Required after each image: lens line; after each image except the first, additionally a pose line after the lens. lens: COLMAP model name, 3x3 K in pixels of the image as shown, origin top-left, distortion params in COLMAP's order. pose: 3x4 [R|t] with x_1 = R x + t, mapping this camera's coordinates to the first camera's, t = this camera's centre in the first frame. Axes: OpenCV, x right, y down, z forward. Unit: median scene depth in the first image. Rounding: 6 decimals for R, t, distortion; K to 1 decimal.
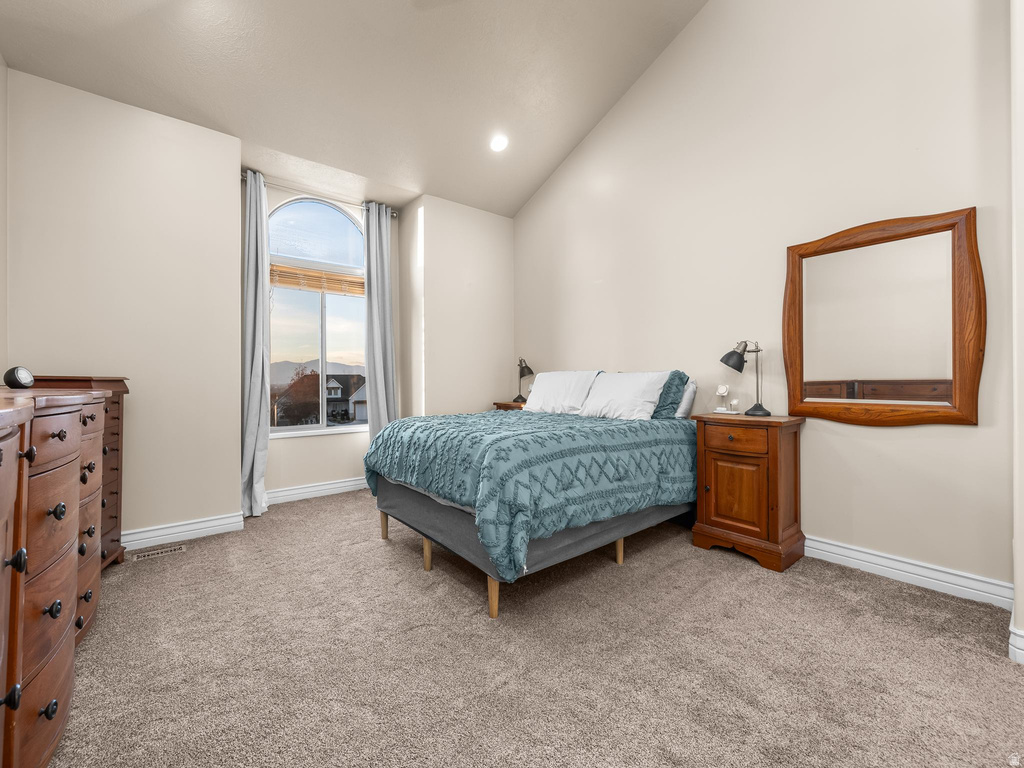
lens RADIAL K [[434.4, 0, 518.0], [0, 434.4, 379.1], [0, 0, 1]] dist [0.001564, -0.000506]
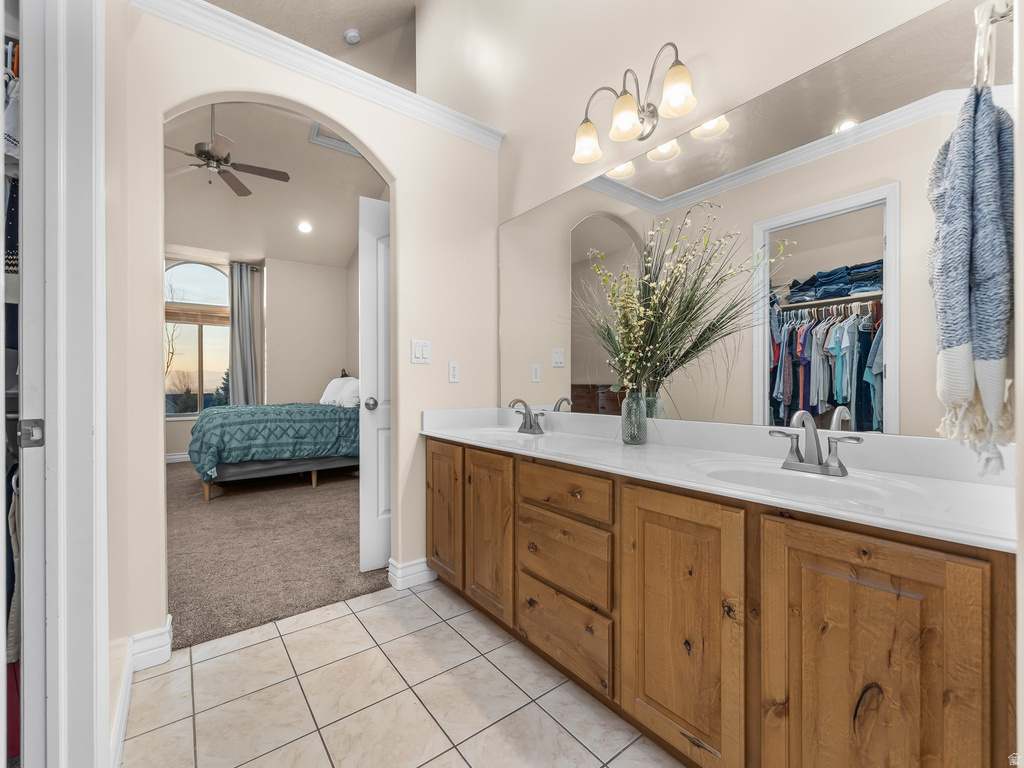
lens RADIAL K [[434.4, 0, 518.3], [0, 434.4, 382.4], [0, 0, 1]] dist [0.001564, -0.000506]
pose [[0.999676, 0.000054, -0.025469, 1.244223], [0.000070, 0.999988, 0.004858, -0.013046], [0.025469, -0.004858, 0.999664, -0.846061]]
